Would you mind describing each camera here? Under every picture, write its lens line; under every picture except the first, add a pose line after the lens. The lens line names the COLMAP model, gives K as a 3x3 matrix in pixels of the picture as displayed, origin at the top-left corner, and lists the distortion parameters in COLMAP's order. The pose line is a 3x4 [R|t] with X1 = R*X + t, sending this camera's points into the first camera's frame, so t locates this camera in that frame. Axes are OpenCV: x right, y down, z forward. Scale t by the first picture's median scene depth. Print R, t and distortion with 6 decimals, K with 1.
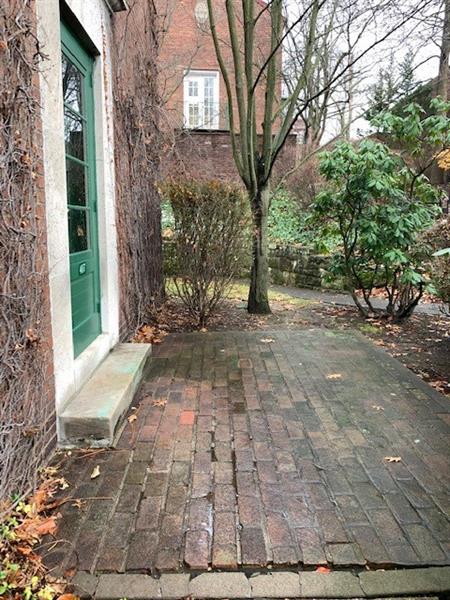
lens RADIAL K [[461.3, 0, 226.0], [0, 461.3, 299.8], [0, 0, 1]] dist [0.021046, -0.024382]
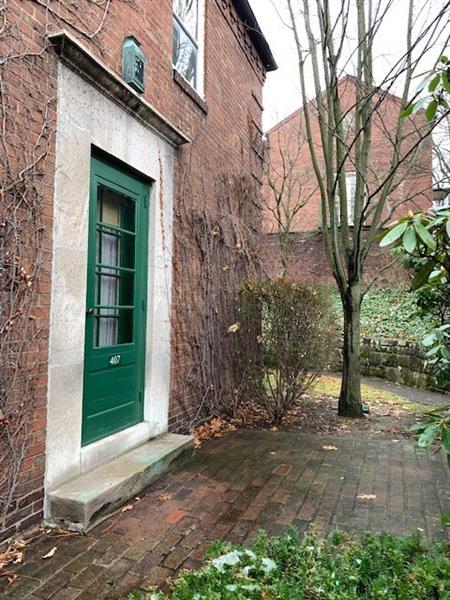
lens RADIAL K [[461.3, 0, 209.1], [0, 461.3, 290.5], [0, 0, 1]] dist [0.021046, -0.024382]
pose [[0.927910, -0.015039, -0.372500, 0.313174], [-0.066112, 0.976711, -0.204119, -0.017341], [0.366895, 0.214031, 0.905306, 0.024063]]
